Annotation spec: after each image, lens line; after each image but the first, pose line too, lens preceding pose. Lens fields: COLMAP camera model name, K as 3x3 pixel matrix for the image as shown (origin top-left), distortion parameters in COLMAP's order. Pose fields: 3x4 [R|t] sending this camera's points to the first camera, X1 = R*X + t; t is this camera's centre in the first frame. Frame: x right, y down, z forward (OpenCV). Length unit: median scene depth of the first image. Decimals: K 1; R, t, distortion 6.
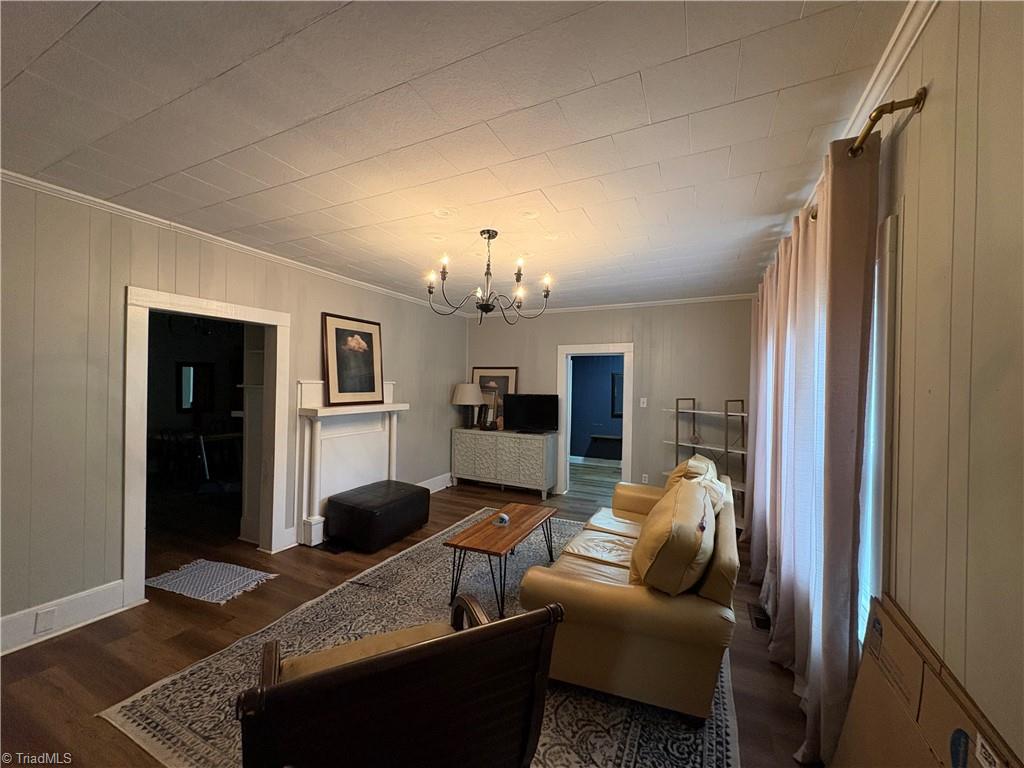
lens RADIAL K [[408.7, 0, 510.8], [0, 408.7, 386.3], [0, 0, 1]] dist [-0.000768, -0.000009]
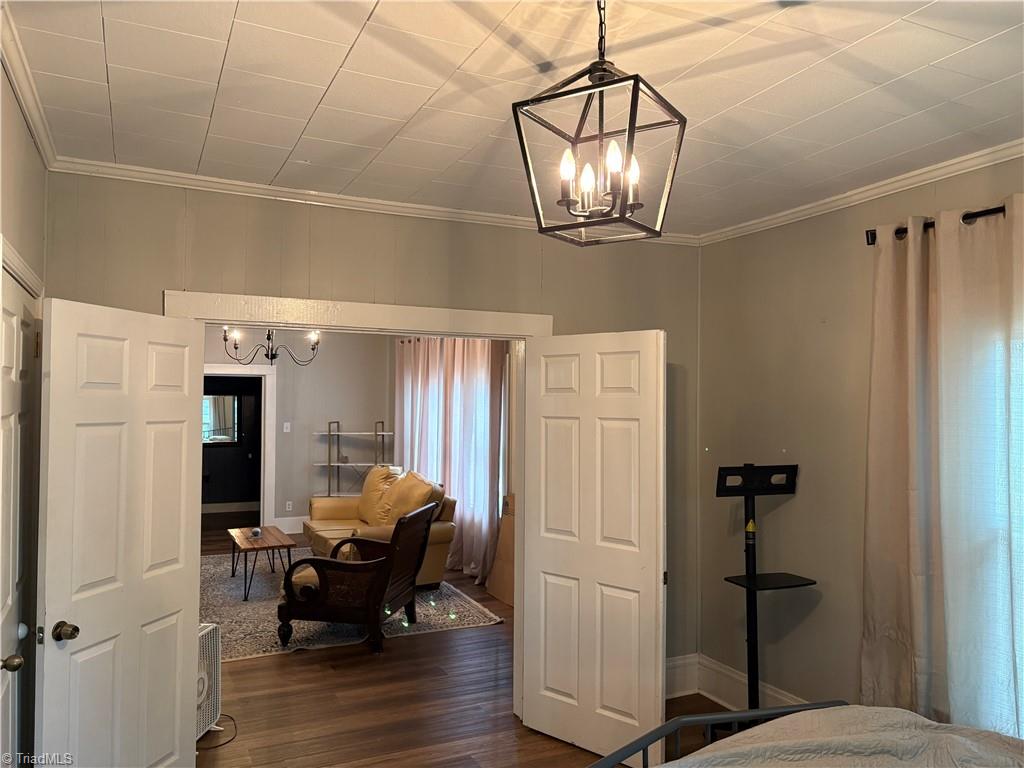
lens RADIAL K [[782.8, 0, 513.5], [0, 782.8, 386.7], [0, 0, 1]] dist [-0.000618, -0.000174]
pose [[0.624402, 0.006968, 0.781072, -0.877763], [0.008616, 0.999838, -0.015807, -0.025087], [-0.781055, 0.016600, 0.624241, -0.638534]]
